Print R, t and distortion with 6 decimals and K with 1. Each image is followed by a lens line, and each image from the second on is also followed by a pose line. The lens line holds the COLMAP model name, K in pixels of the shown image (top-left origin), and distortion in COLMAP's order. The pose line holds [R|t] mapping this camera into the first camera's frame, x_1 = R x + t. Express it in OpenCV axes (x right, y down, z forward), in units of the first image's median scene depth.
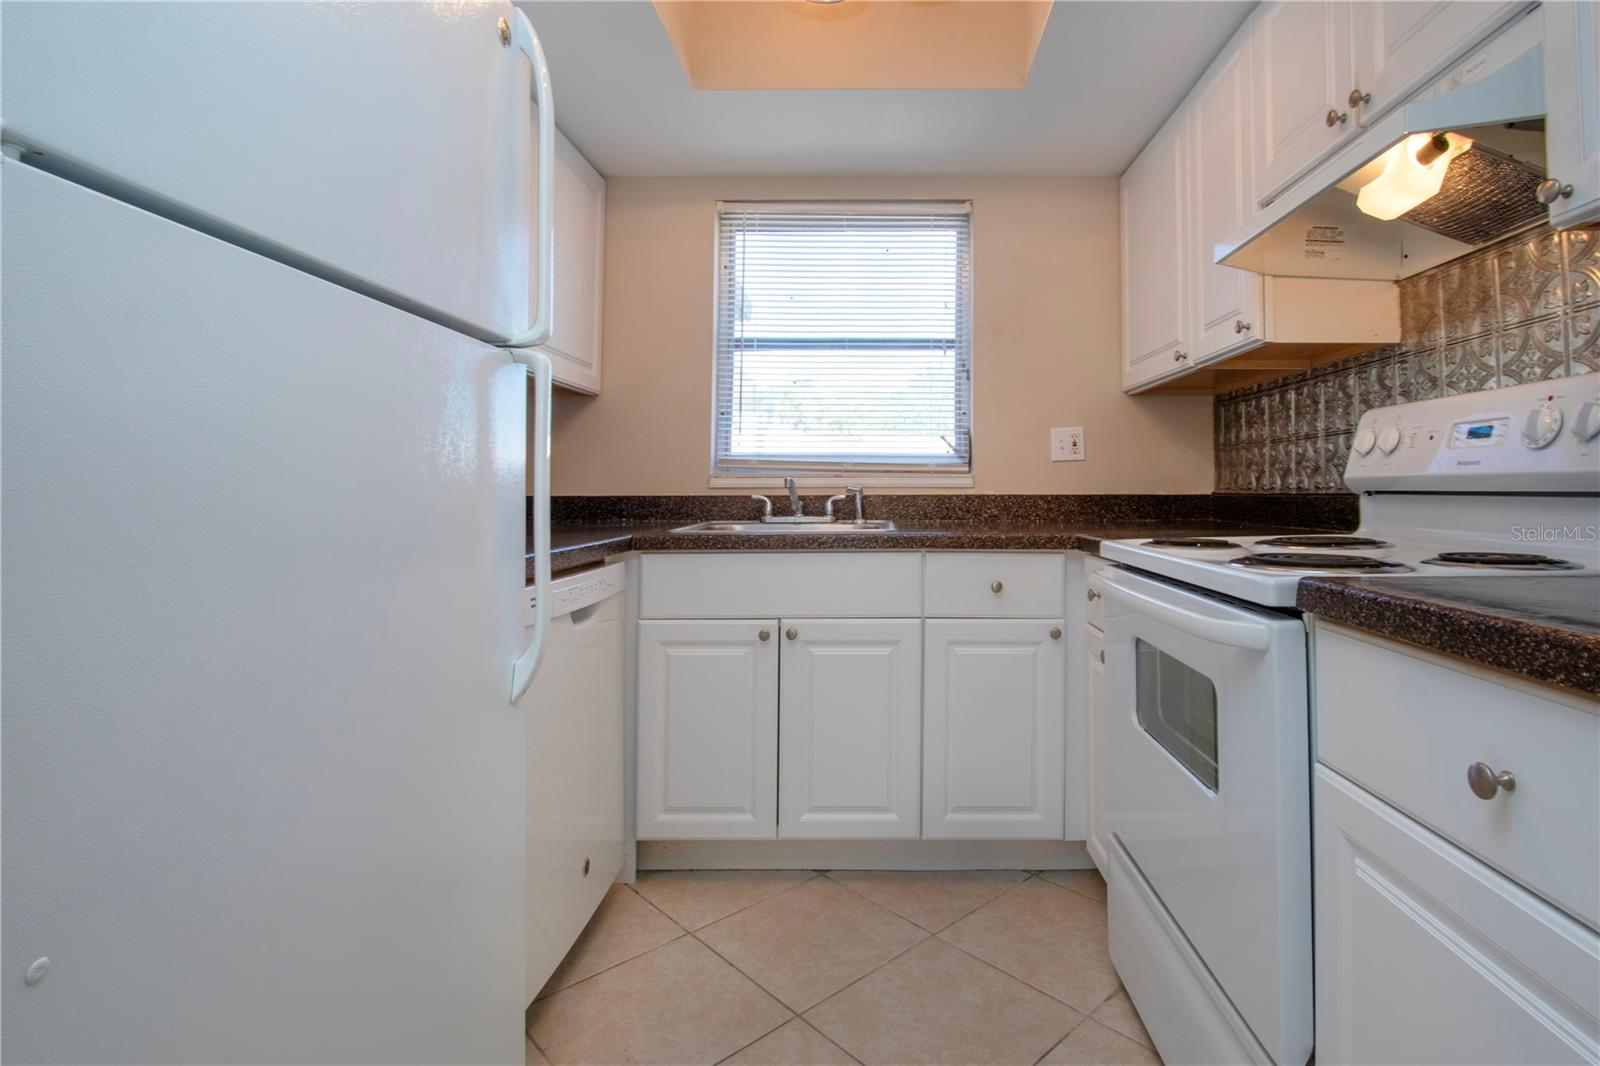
lens RADIAL K [[800.8, 0, 858.0], [0, 800.8, 489.2], [0, 0, 1]] dist [-0.003253, 0.000232]
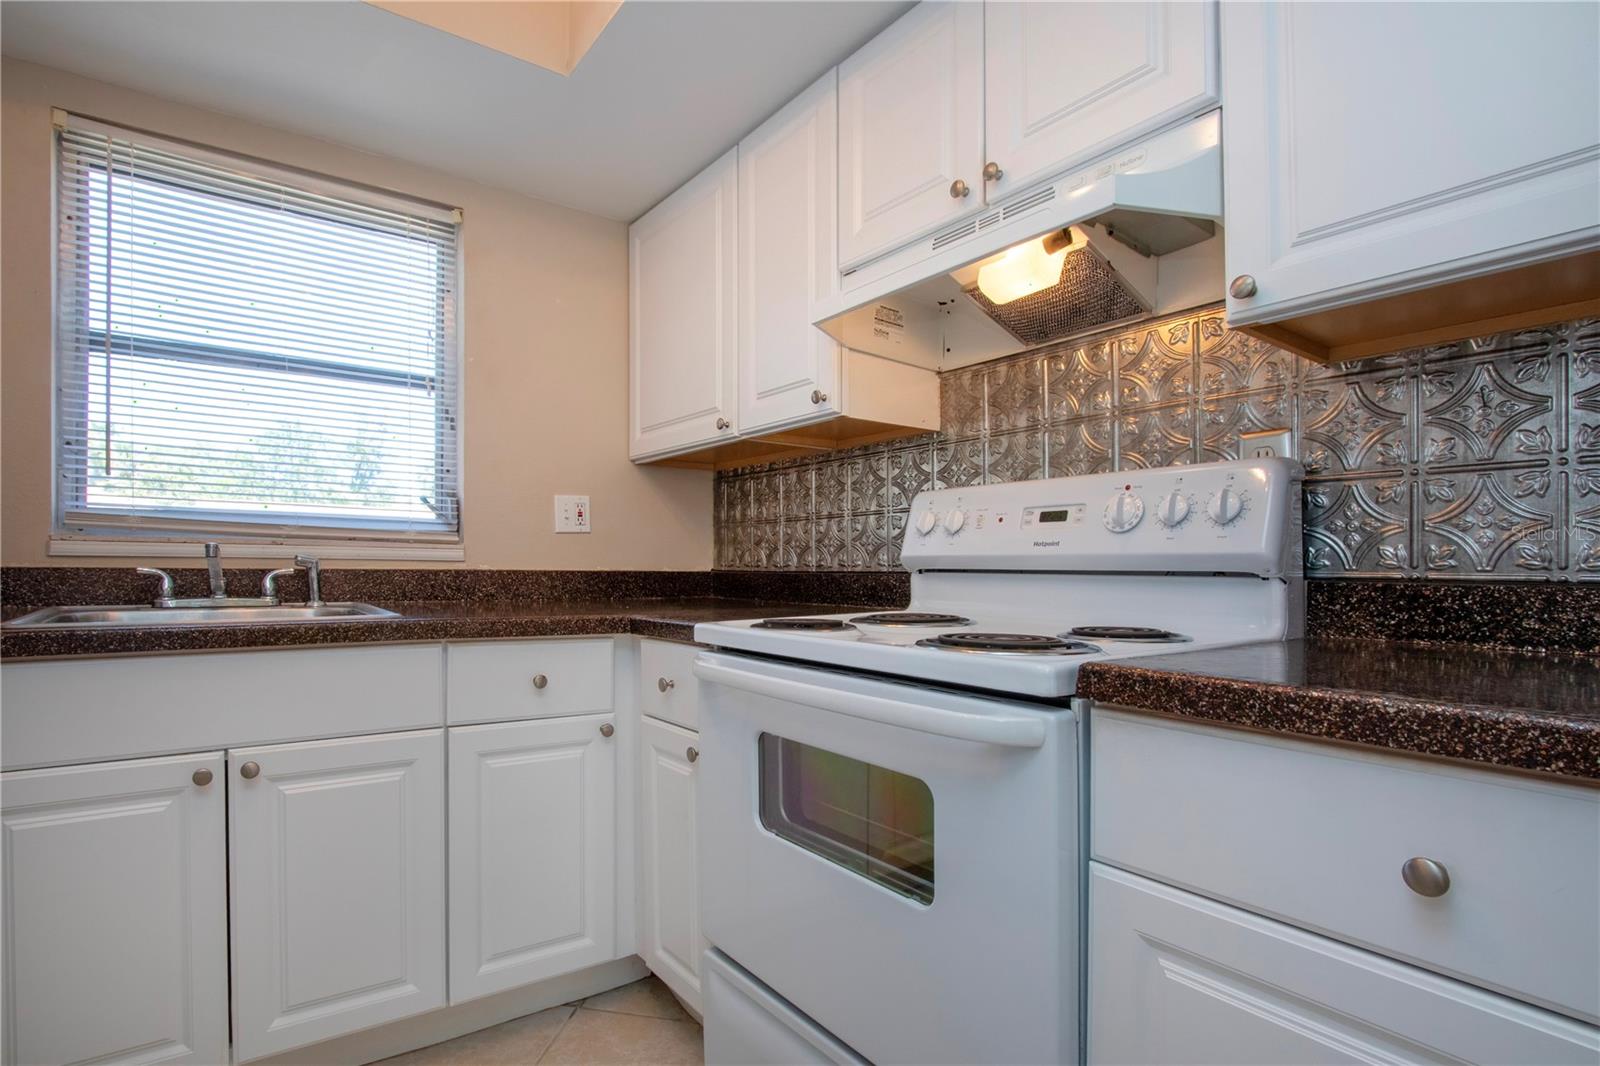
lens RADIAL K [[815.2, 0, 746.3], [0, 815.2, 592.7], [0, 0, 1]] dist [-0.004528, 0.000614]
pose [[0.829475, -0.007471, 0.558494, -0.114649], [-0.011423, 0.999474, 0.030336, 0.002595], [-0.558427, -0.031542, 0.828954, 0.182259]]
